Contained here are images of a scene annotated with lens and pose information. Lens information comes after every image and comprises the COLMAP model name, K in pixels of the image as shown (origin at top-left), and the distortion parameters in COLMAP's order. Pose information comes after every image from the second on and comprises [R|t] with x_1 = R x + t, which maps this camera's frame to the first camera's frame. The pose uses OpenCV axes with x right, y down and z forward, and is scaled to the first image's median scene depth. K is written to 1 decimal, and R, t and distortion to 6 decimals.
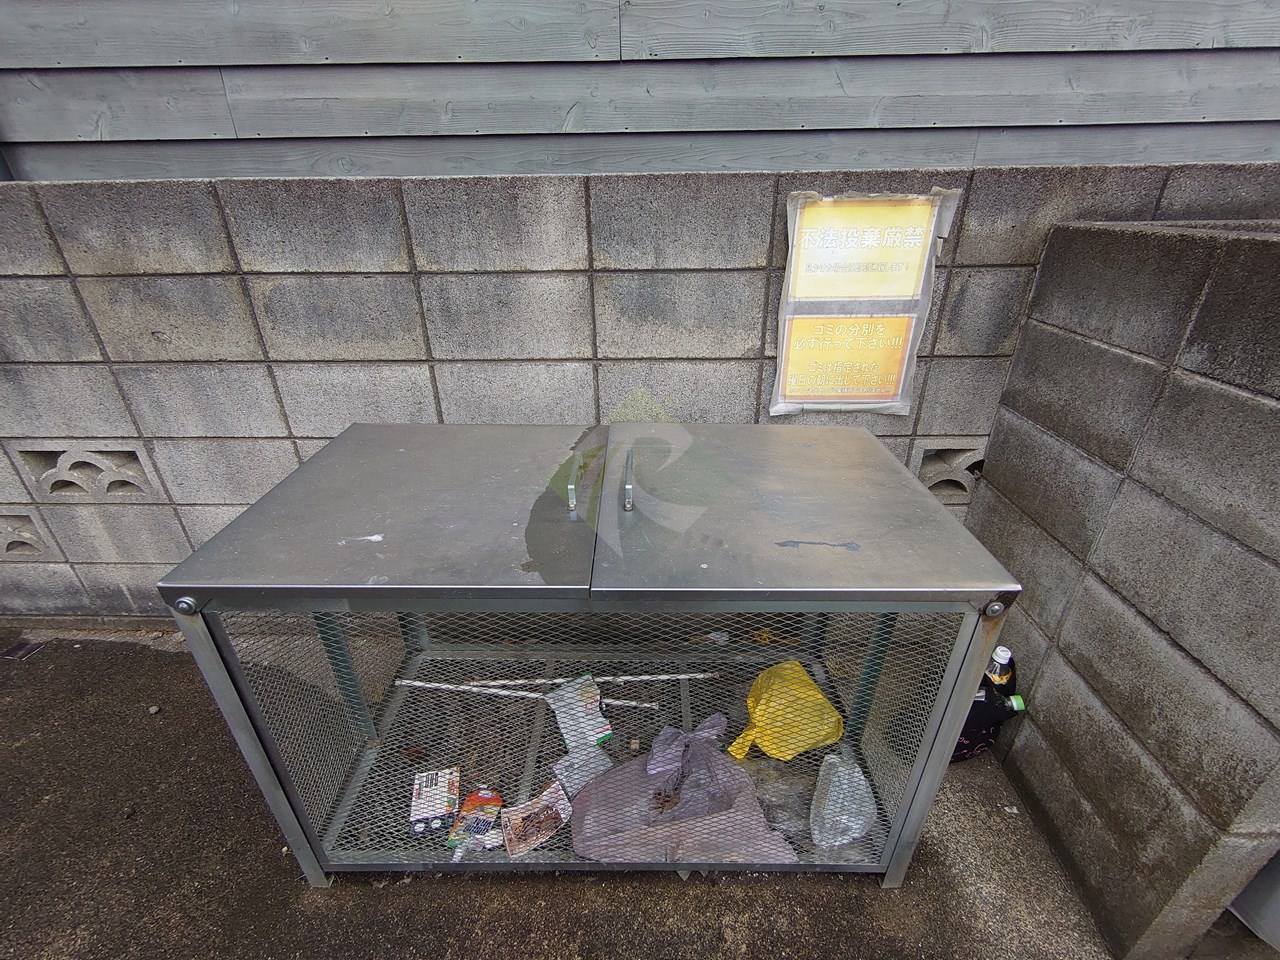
lens RADIAL K [[554.7, 0, 638.6], [0, 554.7, 476.8], [0, 0, 1]] dist [0.001313, -0.000713]
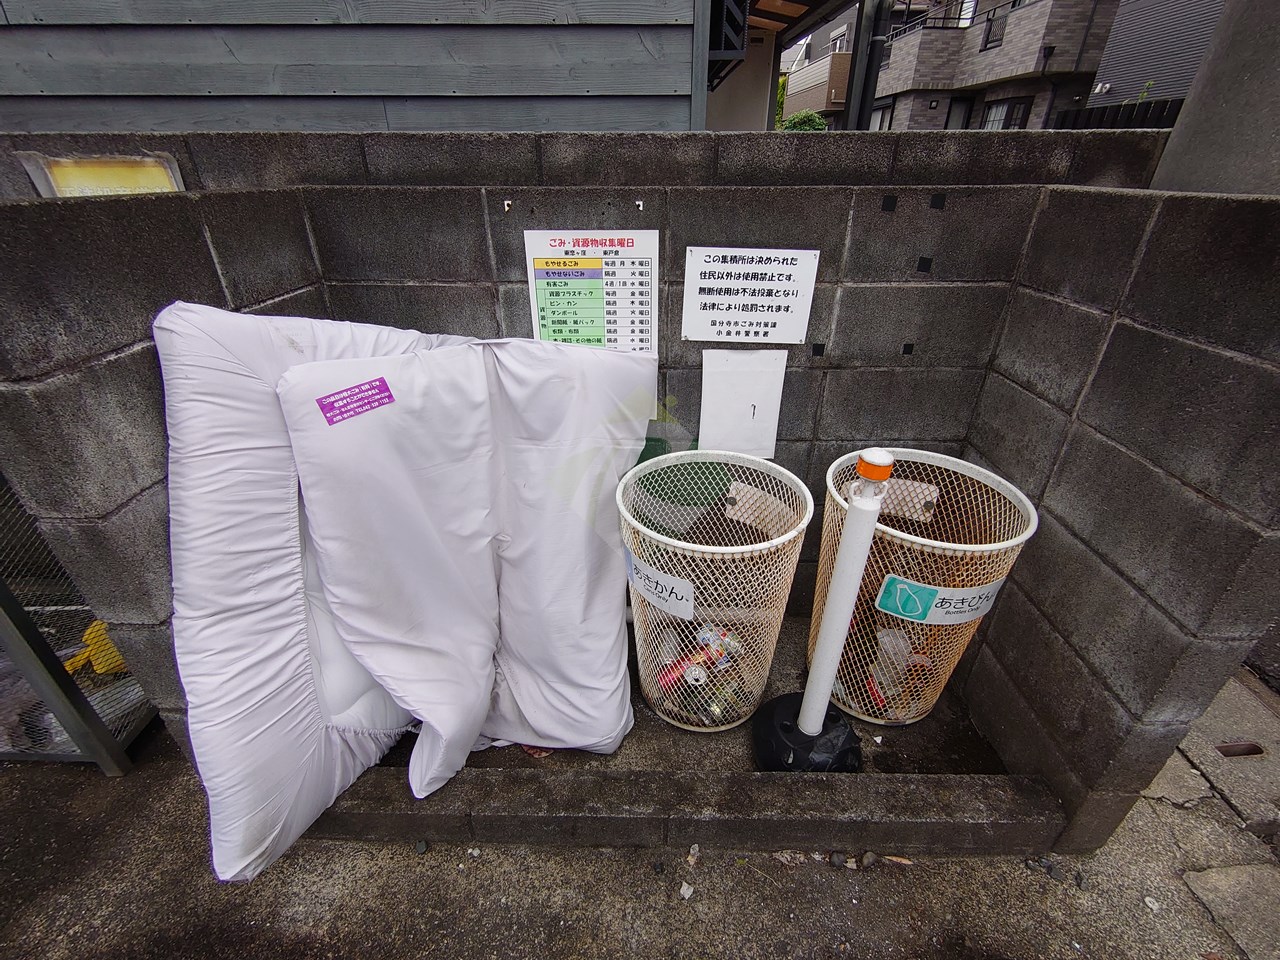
lens RADIAL K [[554.7, 0, 638.2], [0, 554.7, 479.4], [0, 0, 1]] dist [0.001313, -0.000713]
pose [[0.999857, 0.008668, 0.014501, 1.130120], [-0.009261, 0.999104, 0.041304, 0.054029], [-0.014130, -0.041432, 0.999041, -0.099054]]
